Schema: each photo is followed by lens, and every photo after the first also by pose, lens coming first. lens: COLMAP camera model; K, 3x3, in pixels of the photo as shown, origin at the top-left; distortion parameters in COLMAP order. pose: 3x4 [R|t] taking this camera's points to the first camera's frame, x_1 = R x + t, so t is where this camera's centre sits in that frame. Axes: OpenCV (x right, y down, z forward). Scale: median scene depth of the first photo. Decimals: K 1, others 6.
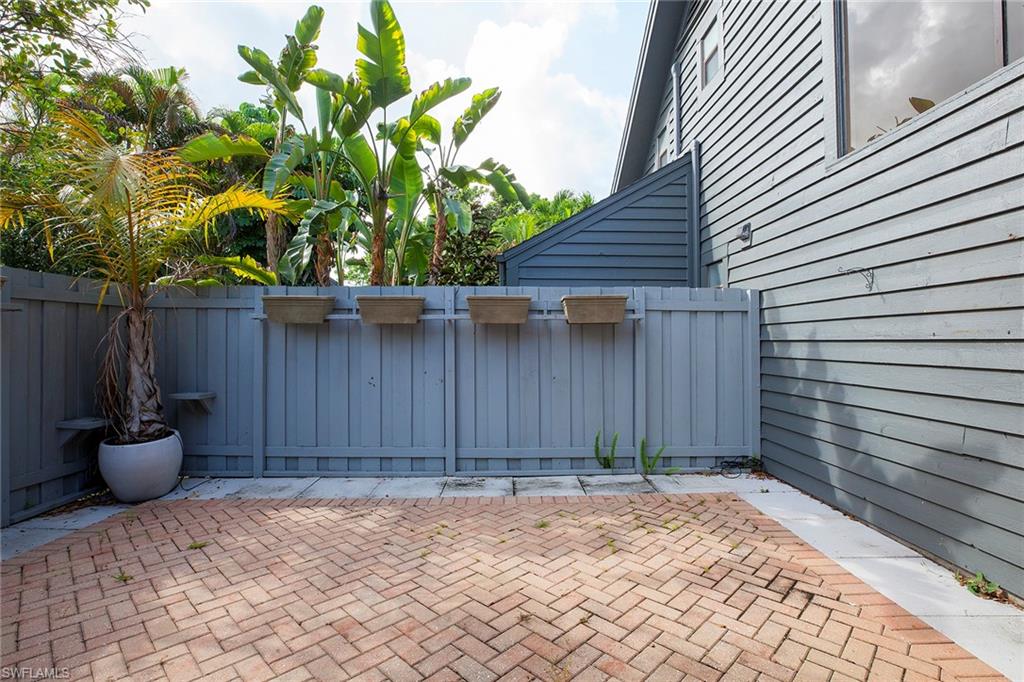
lens RADIAL K [[503.7, 0, 508.1], [0, 503.7, 336.3], [0, 0, 1]] dist [-0.003959, -0.000151]
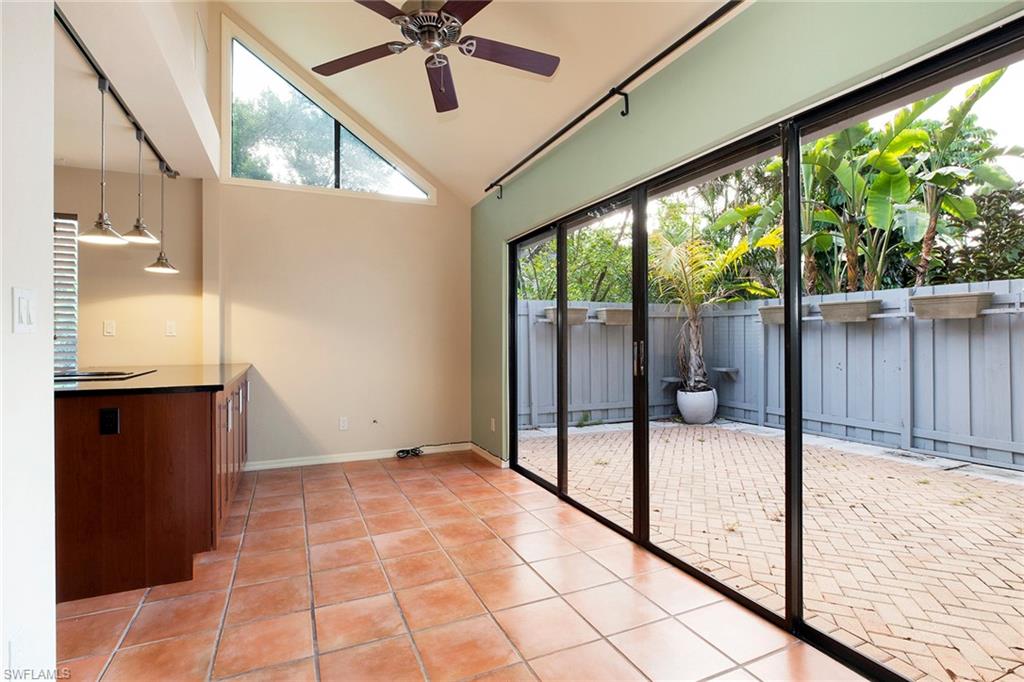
lens RADIAL K [[480.6, 0, 506.6], [0, 480.6, 335.0], [0, 0, 1]] dist [-0.006427, -0.001073]
pose [[0.411659, -0.009501, -0.911288, 0.531300], [0.007608, 0.999947, -0.006989, 0.010158], [0.911306, -0.004056, 0.411709, -0.310503]]
